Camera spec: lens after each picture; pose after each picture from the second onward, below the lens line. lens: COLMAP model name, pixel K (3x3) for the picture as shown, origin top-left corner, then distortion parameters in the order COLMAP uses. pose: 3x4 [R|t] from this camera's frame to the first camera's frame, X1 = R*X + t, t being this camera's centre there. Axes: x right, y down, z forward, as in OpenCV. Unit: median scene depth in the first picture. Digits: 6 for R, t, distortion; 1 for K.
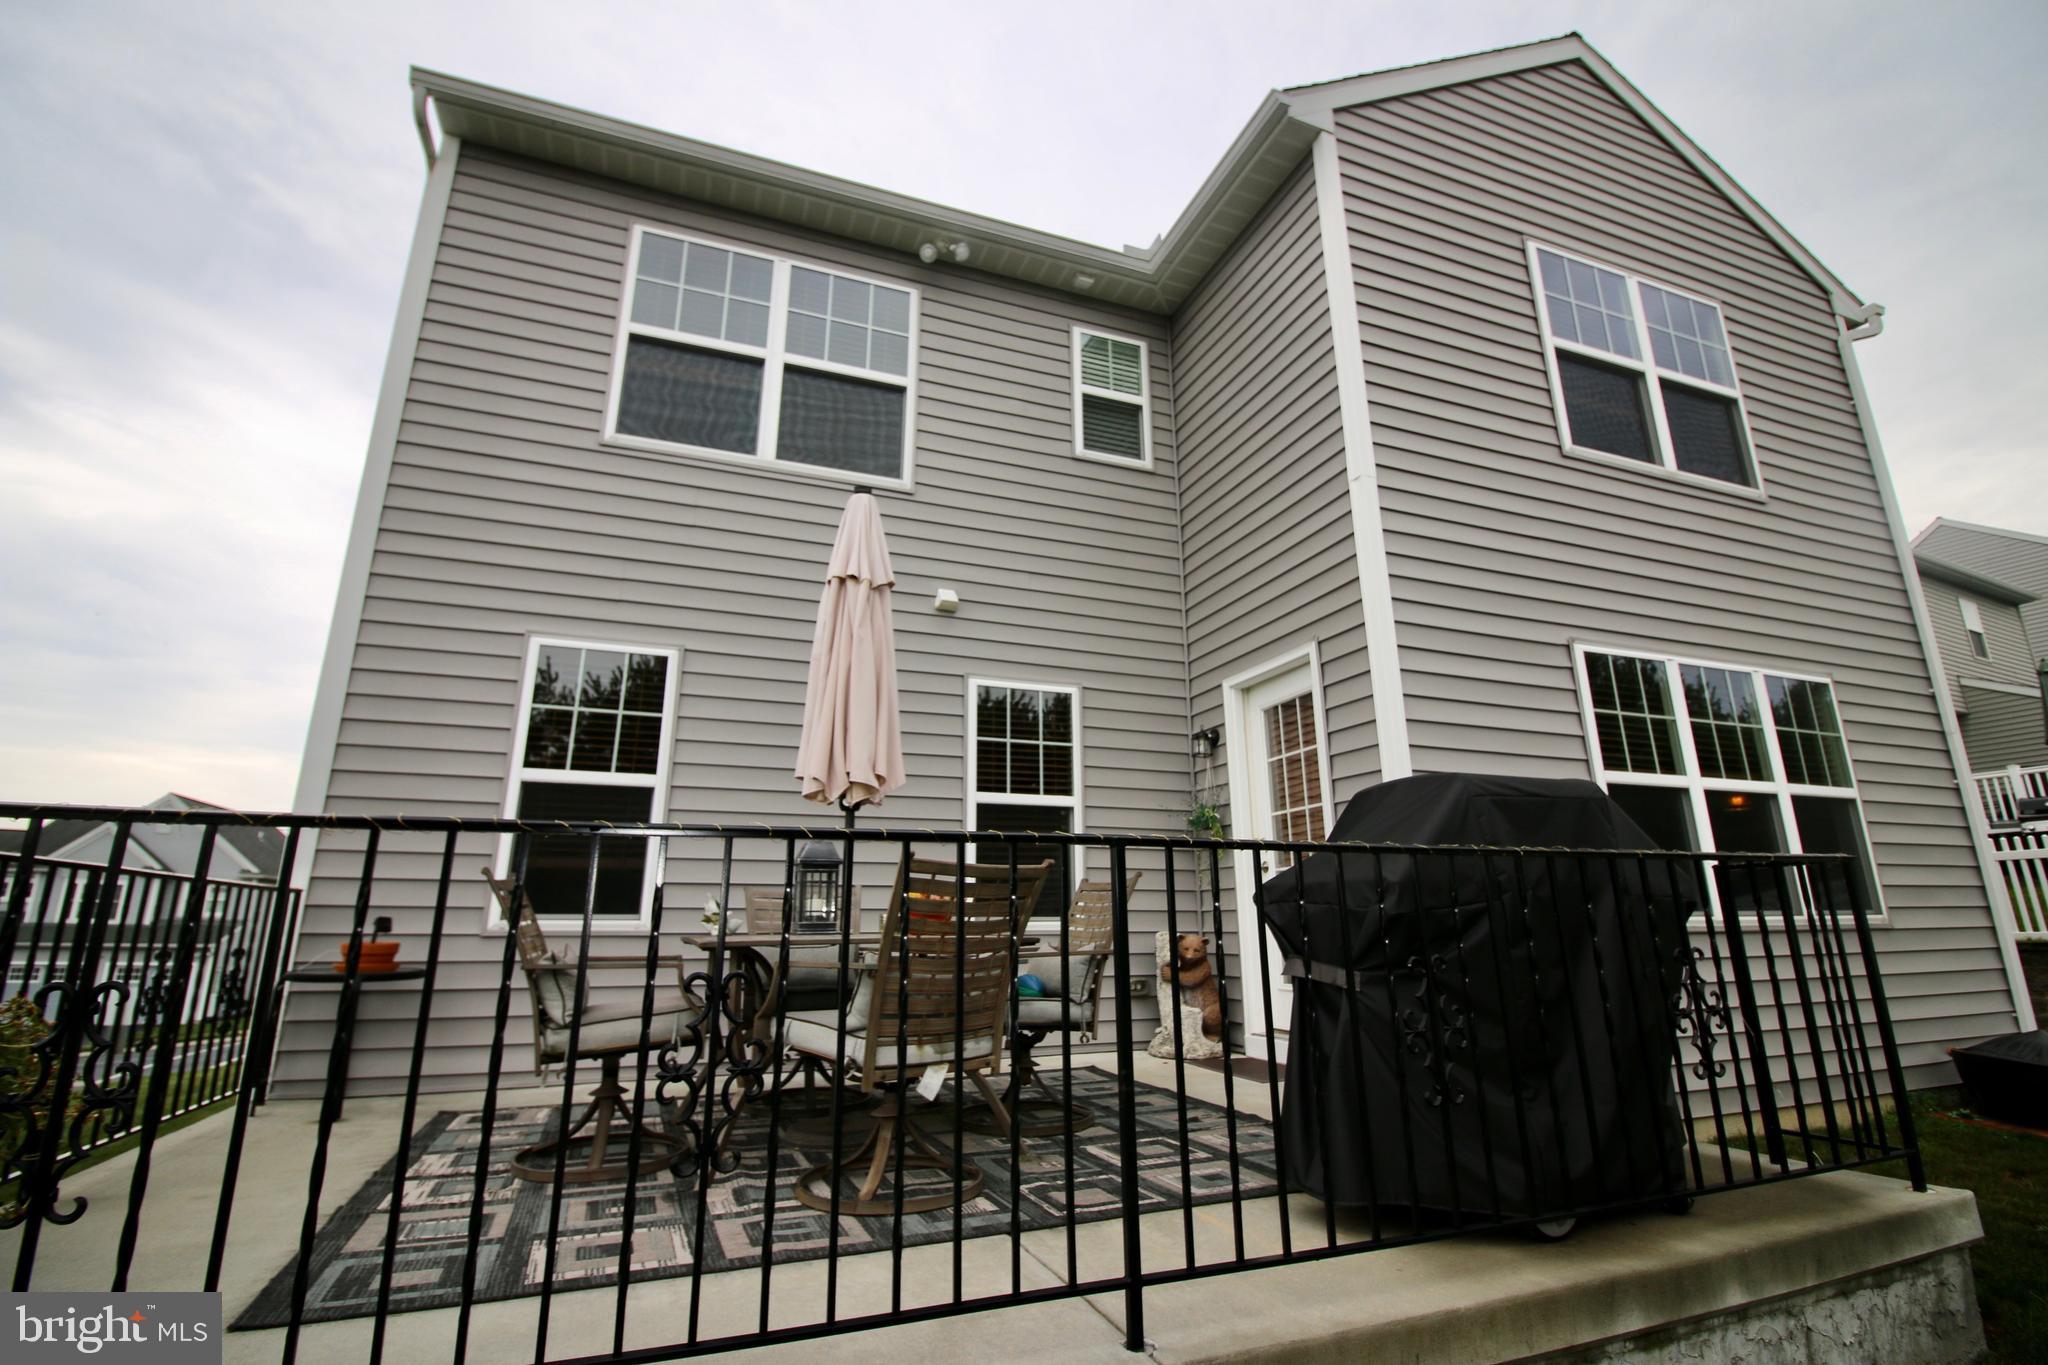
lens RADIAL K [[948.7, 0, 1018.1], [0, 948.7, 666.4], [0, 0, 1]] dist [-0.009151, -0.005754]
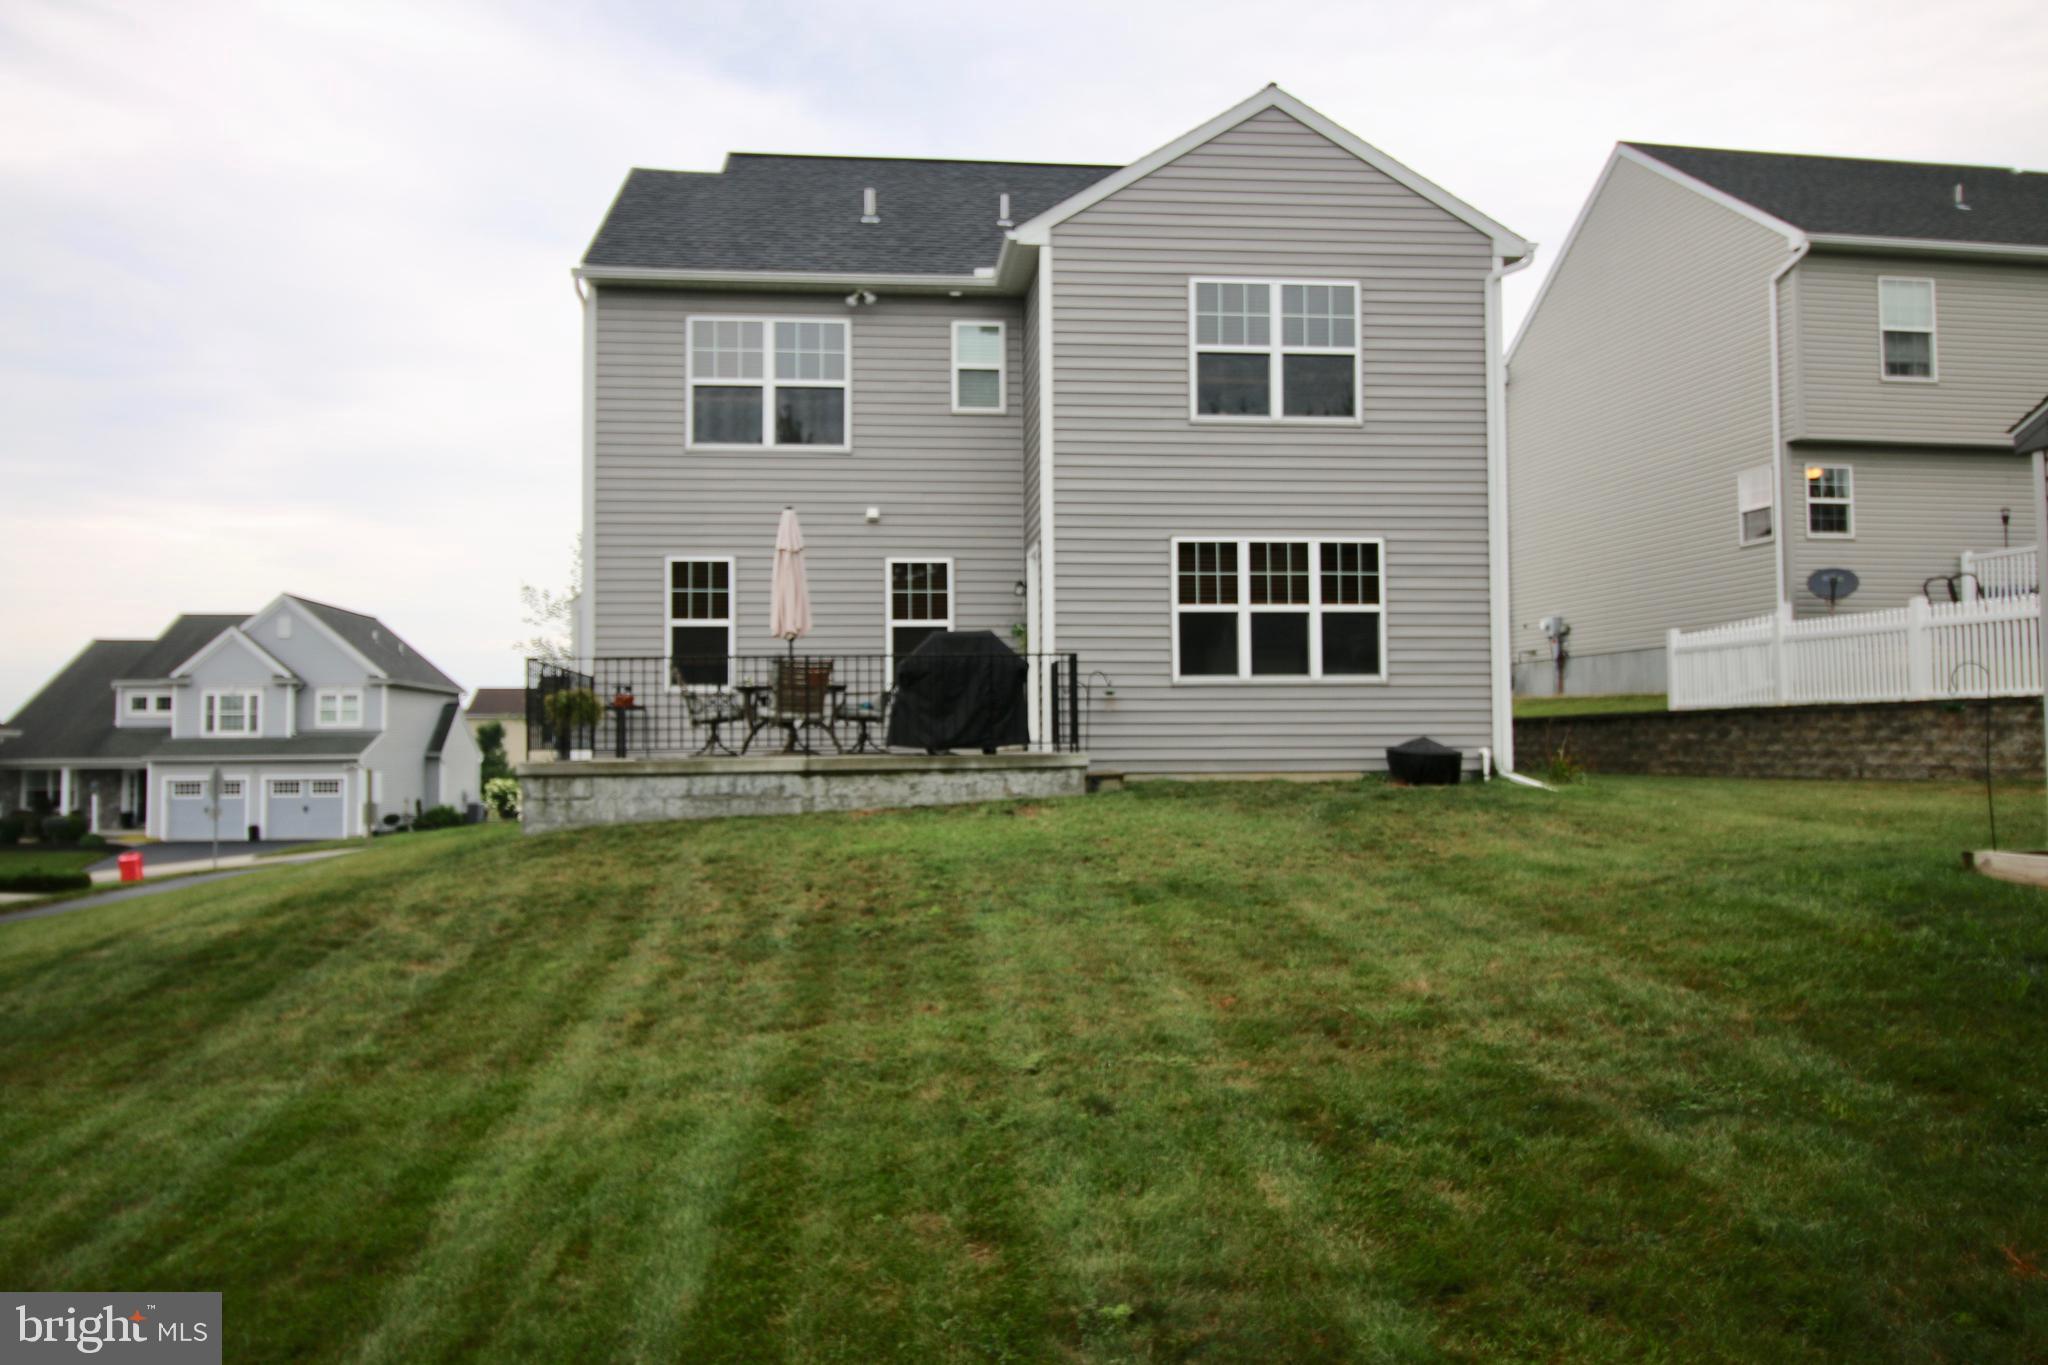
lens RADIAL K [[1692.7, 0, 1026.1], [0, 1692.7, 684.4], [0, 0, 1]] dist [-0.017613, -0.001895]
pose [[0.968567, -0.017244, -0.248154, 0.997470], [0.073222, 0.973160, 0.218169, -0.435050], [0.237731, -0.229481, 0.943834, -2.031674]]
